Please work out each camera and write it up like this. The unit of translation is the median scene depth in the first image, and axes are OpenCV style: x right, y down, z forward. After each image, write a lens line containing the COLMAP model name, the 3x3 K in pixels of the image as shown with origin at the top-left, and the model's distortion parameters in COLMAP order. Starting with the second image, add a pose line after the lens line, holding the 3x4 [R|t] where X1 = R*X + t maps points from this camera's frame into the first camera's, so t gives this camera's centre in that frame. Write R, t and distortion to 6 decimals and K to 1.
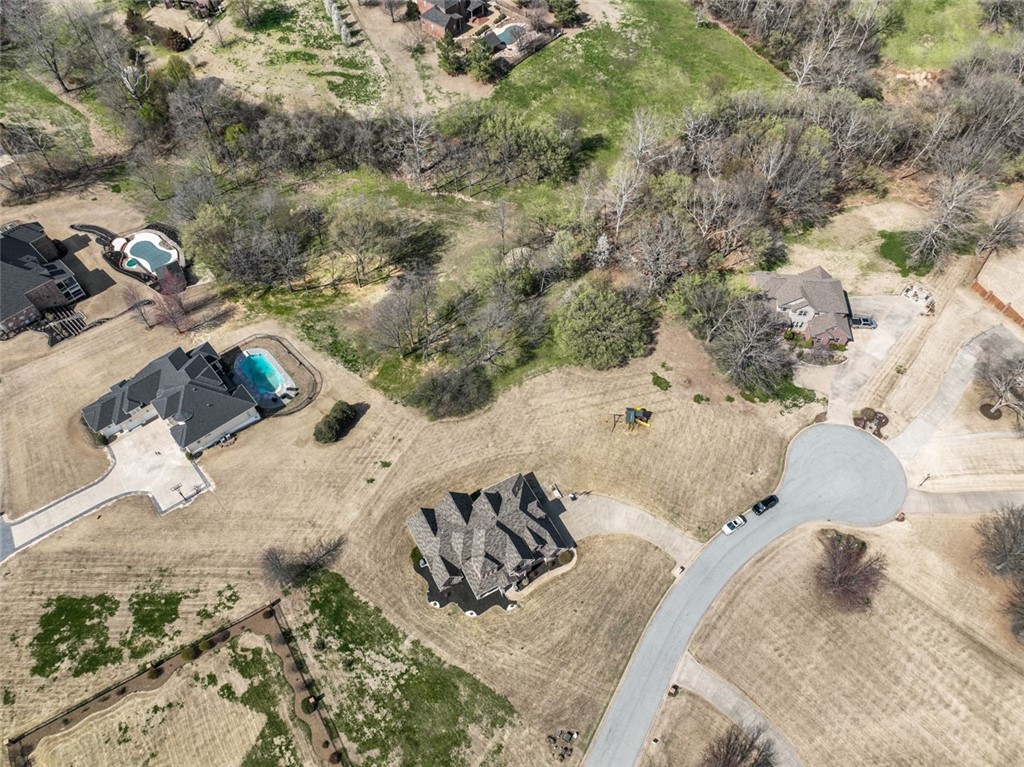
lens RADIAL K [[715.0, 0, 514.2], [0, 715.0, 383.9], [0, 0, 1]] dist [-0.008392, 0.023430]
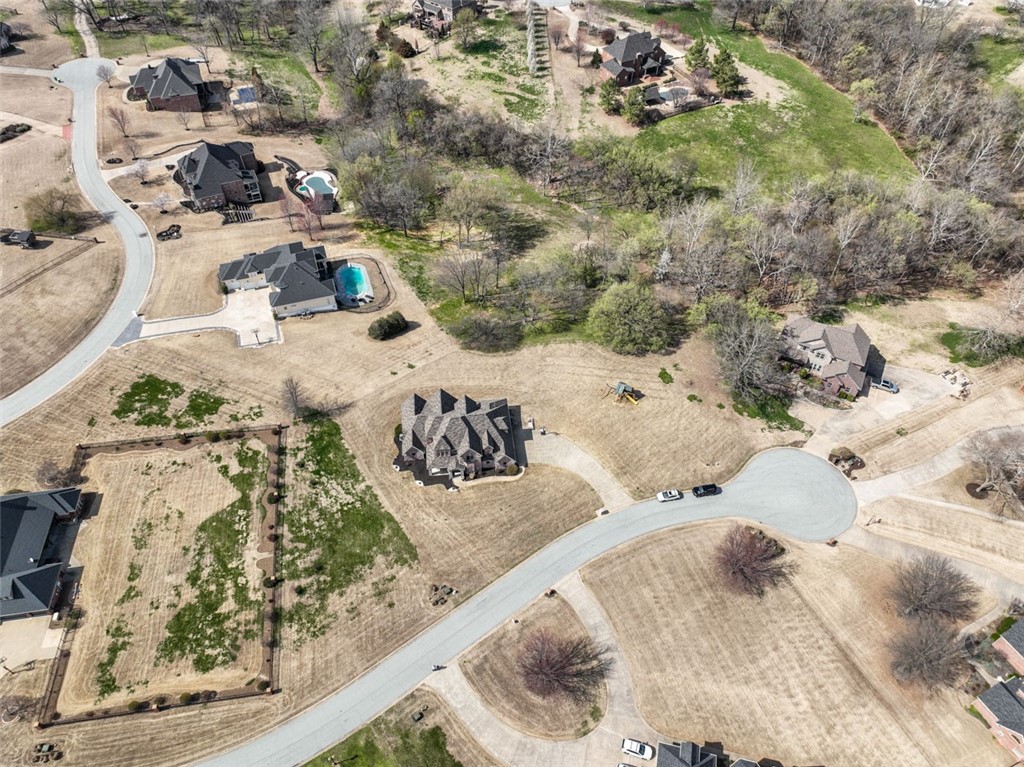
lens RADIAL K [[715.0, 0, 514.2], [0, 715.0, 383.9], [0, 0, 1]] dist [-0.008392, 0.023430]
pose [[0.926035, 0.280734, -0.252286, 0.275433], [-0.307898, 0.948480, -0.074732, 0.165768], [0.218308, 0.146883, 0.964763, -0.114282]]
